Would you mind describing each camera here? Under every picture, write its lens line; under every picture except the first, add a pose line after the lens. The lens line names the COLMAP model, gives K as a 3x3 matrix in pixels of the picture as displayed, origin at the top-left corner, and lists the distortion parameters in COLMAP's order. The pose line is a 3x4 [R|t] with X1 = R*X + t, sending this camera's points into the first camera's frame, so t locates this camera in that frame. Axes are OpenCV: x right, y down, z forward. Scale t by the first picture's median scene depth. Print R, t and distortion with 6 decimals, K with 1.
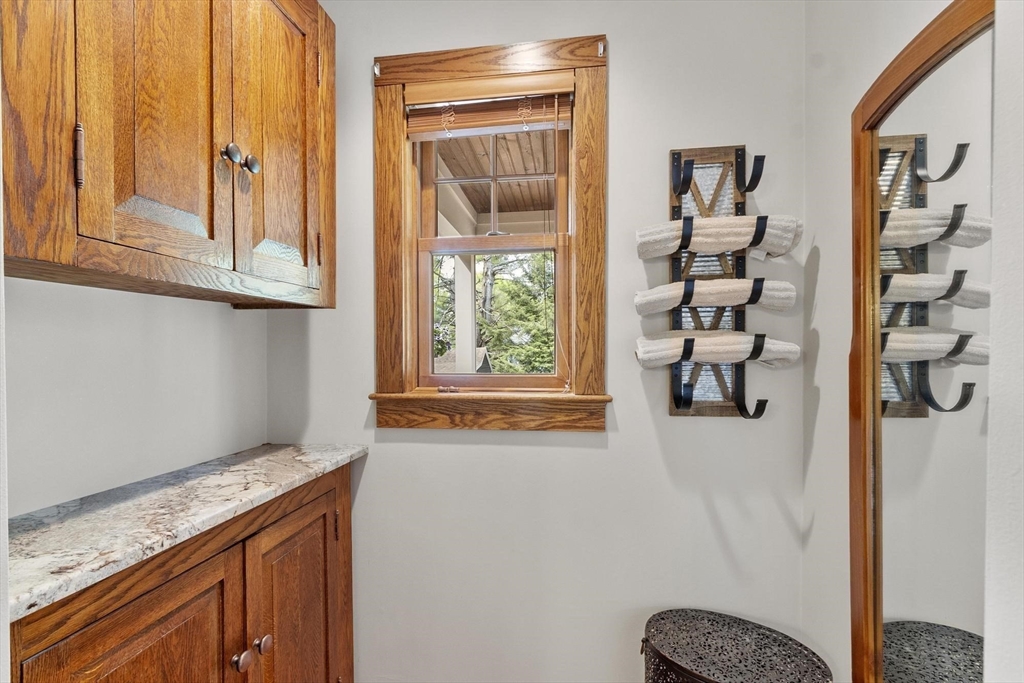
lens RADIAL K [[474.6, 0, 506.6], [0, 474.6, 324.6], [0, 0, 1]] dist [0.001736, 0.000214]
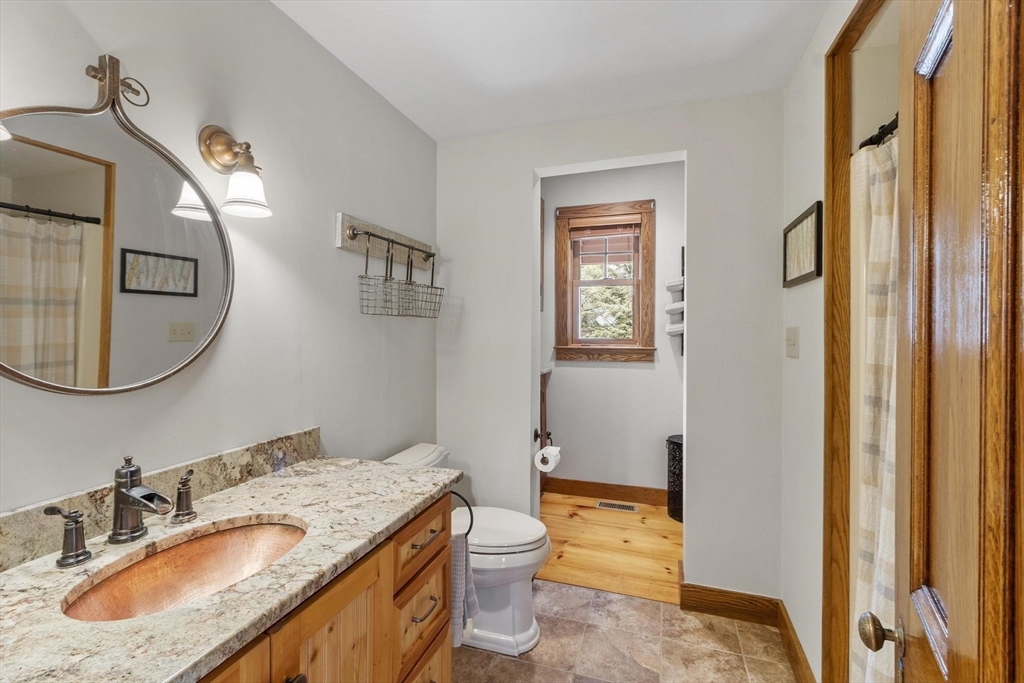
lens RADIAL K [[474.6, 0, 506.6], [0, 474.6, 324.6], [0, 0, 1]] dist [0.001736, 0.000214]
pose [[0.984832, 0.002524, -0.173492, -0.106361], [0.004266, 0.999240, 0.038753, -0.060124], [0.173458, -0.038905, 0.984072, -1.437583]]
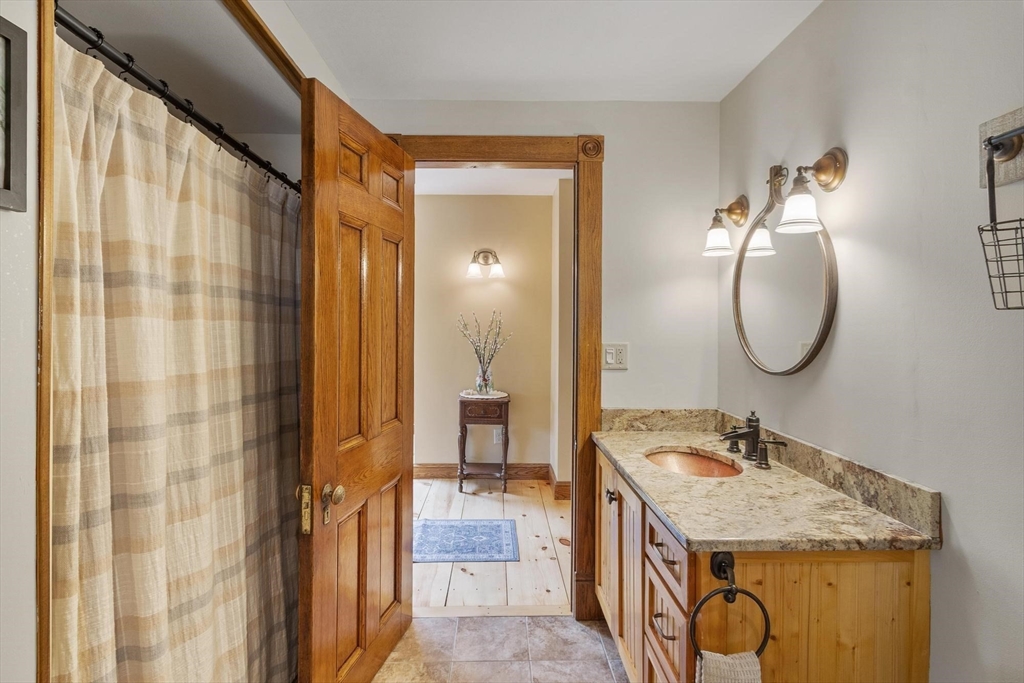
lens RADIAL K [[524.0, 0, 510.0], [0, 524.0, 334.8], [0, 0, 1]] dist [0.003074, -0.001304]
pose [[-0.986040, 0.002043, -0.166498, 0.273771], [0.006587, 0.999621, -0.026745, 0.118615], [0.166380, -0.027469, -0.985679, 3.545706]]
